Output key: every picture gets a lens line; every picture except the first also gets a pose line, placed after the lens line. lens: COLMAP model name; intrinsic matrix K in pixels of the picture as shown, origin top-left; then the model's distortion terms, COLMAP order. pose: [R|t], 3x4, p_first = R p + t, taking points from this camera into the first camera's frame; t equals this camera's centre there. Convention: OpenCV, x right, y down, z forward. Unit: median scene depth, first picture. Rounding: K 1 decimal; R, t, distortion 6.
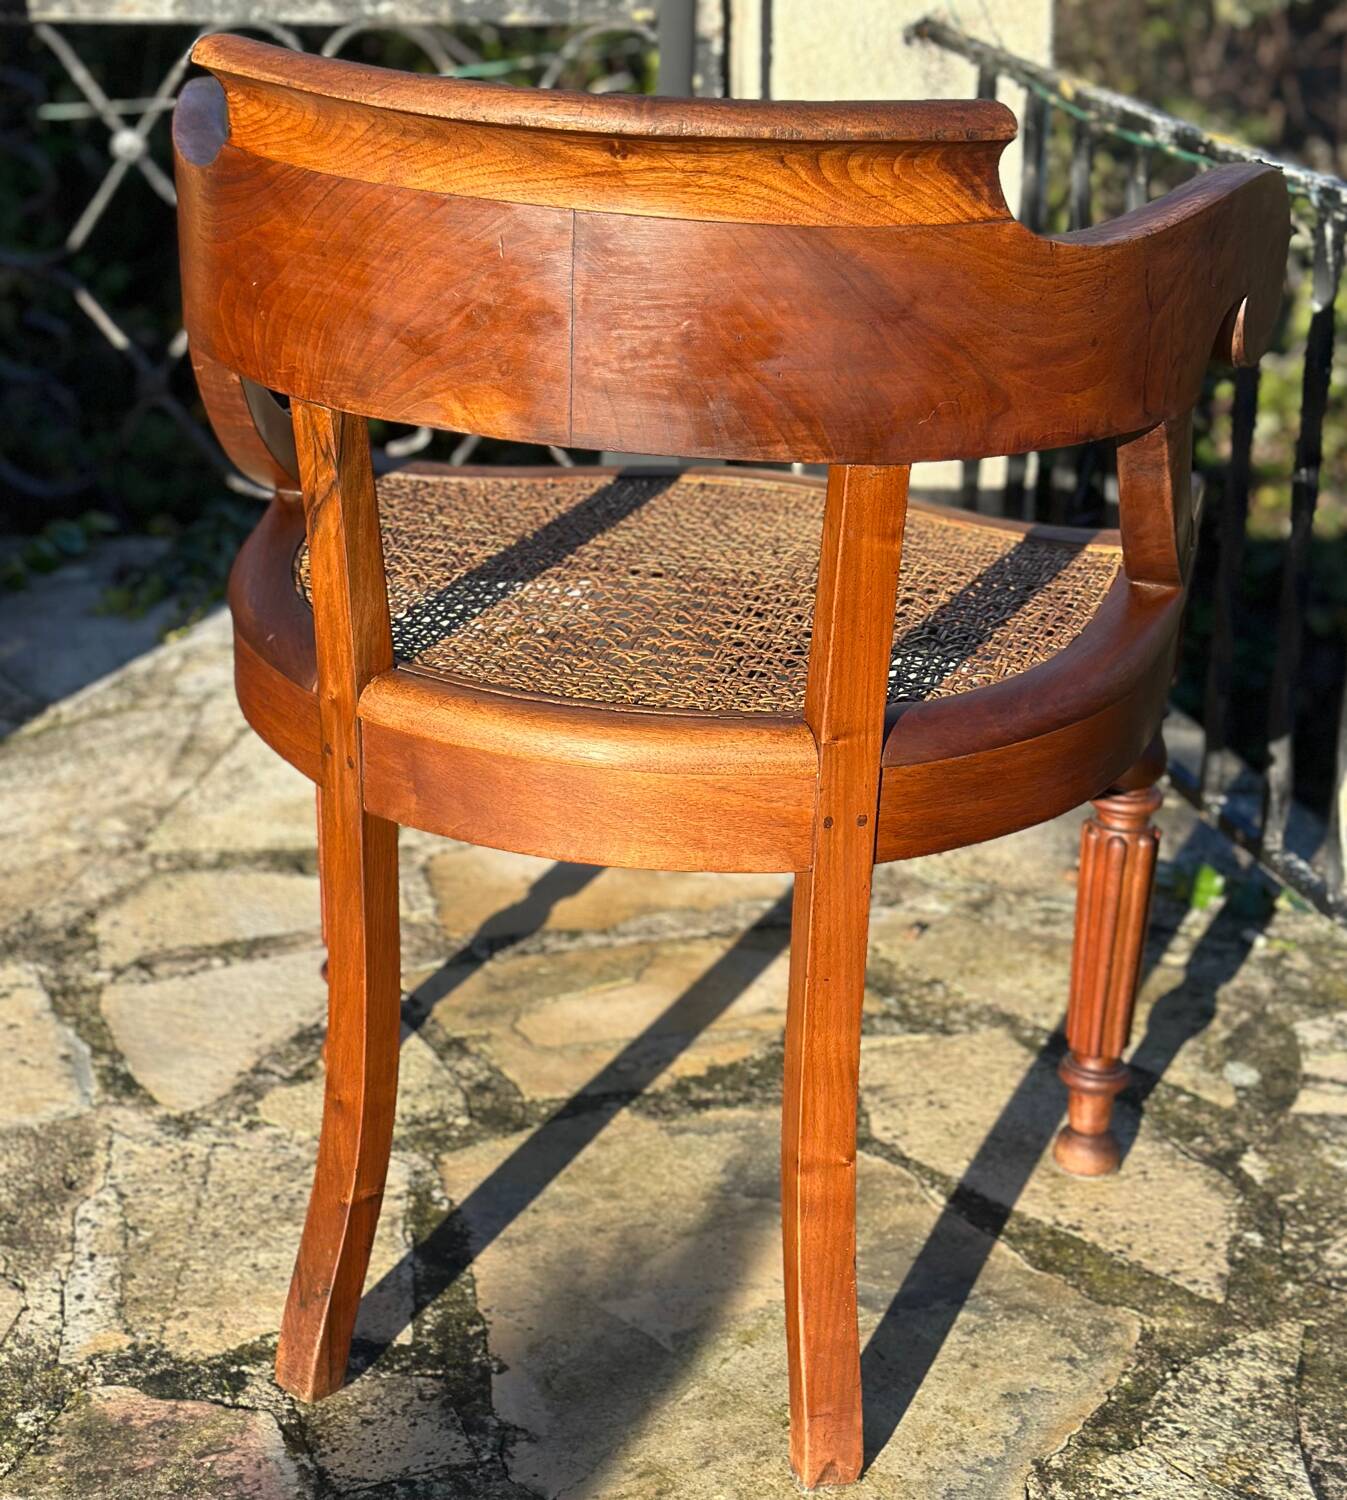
lens RADIAL K [[2864.5, 0, 682.9], [0, 2864.5, 742.6], [0, 0, 1]] dist [0.152784, 0.000000]
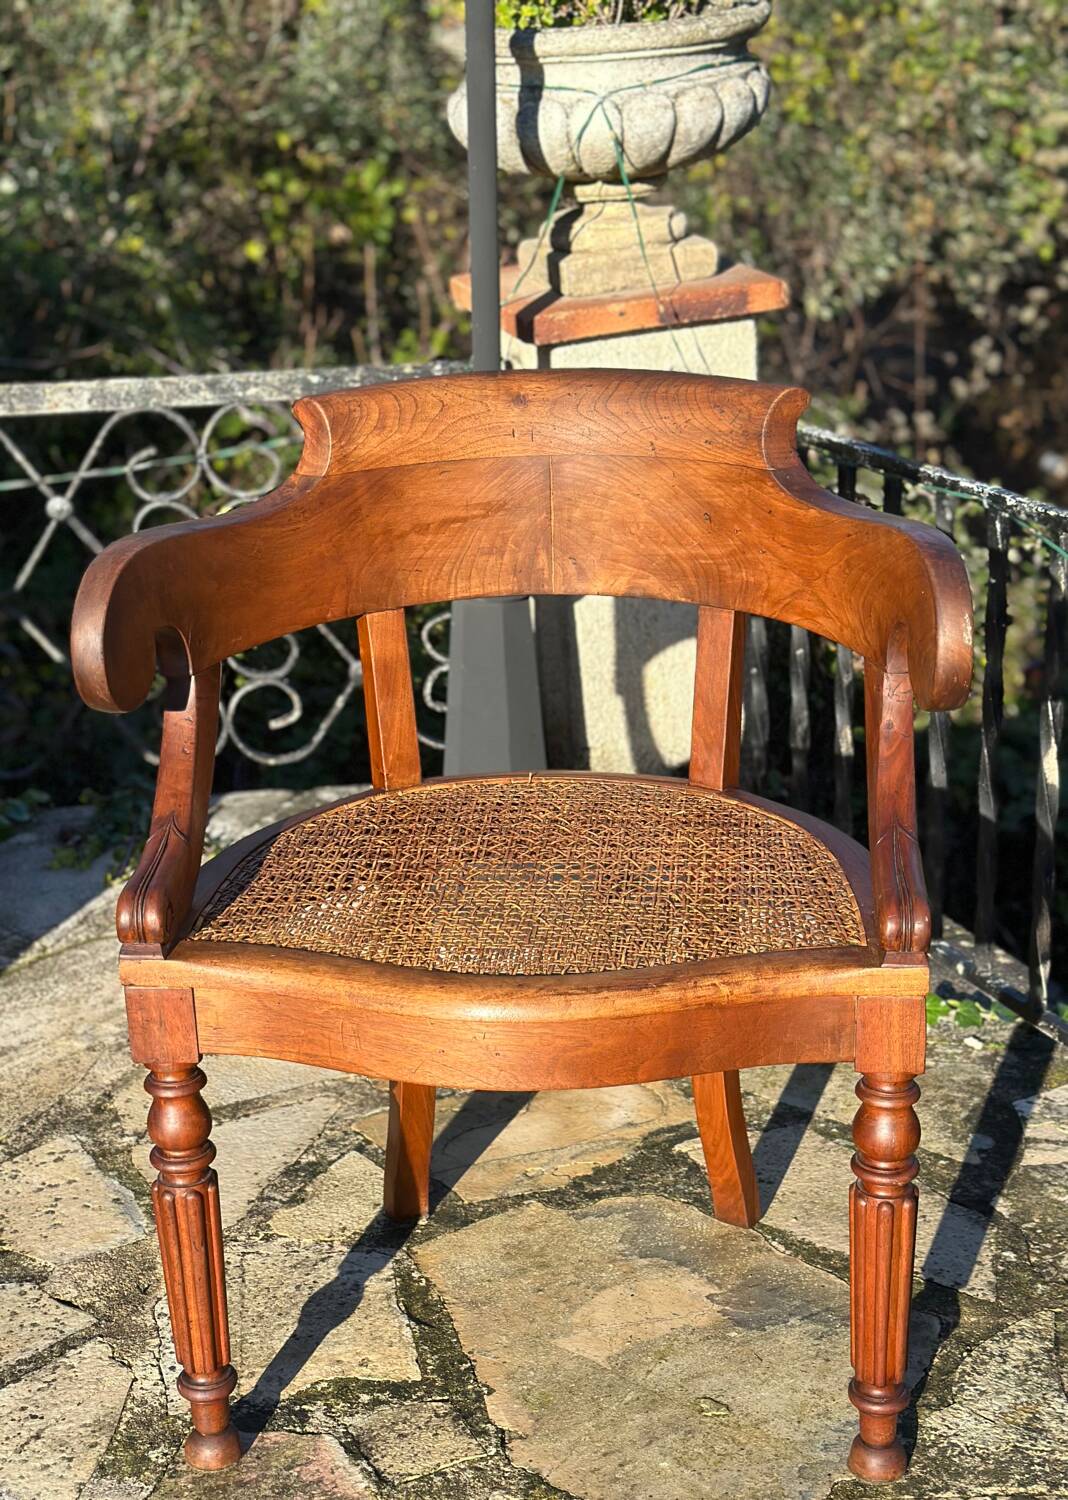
lens RADIAL K [[2434.3, 0, 528.8], [0, 2434.3, 899.7], [0, 0, 1]] dist [0.162838, 0.000000]
pose [[0.995211, -0.076173, 0.061252, -0.089991], [0.076985, 0.996972, -0.011000, -0.003310], [-0.060228, 0.015663, 0.998062, -0.161577]]
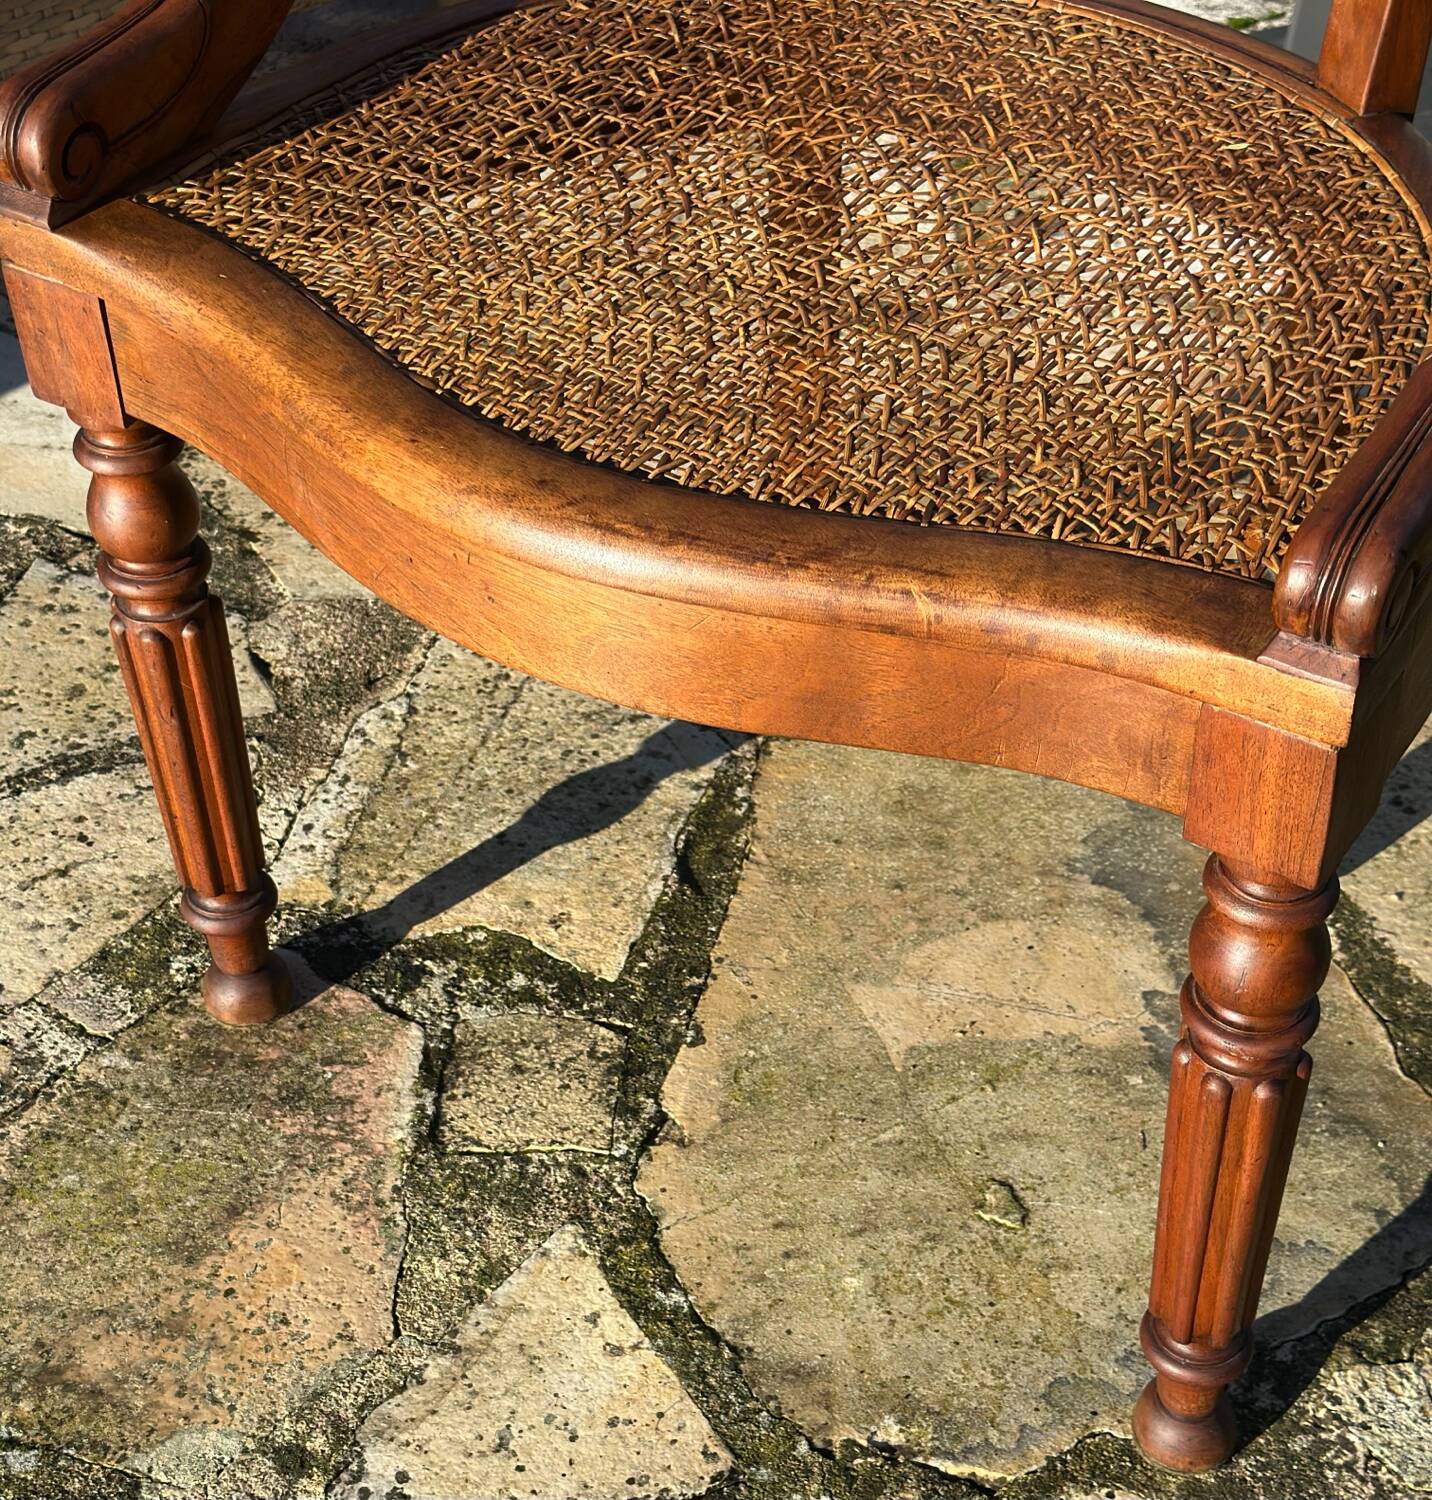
lens RADIAL K [[2668.7, 0, 704.3], [0, 2668.7, 956.3], [0, 0, 1]] dist [0.144928, 0.000000]
pose [[0.918605, 0.249321, -0.306601, 0.159227], [-0.128874, 0.922444, 0.363990, -0.084462], [0.373572, -0.294850, 0.879493, 0.290445]]
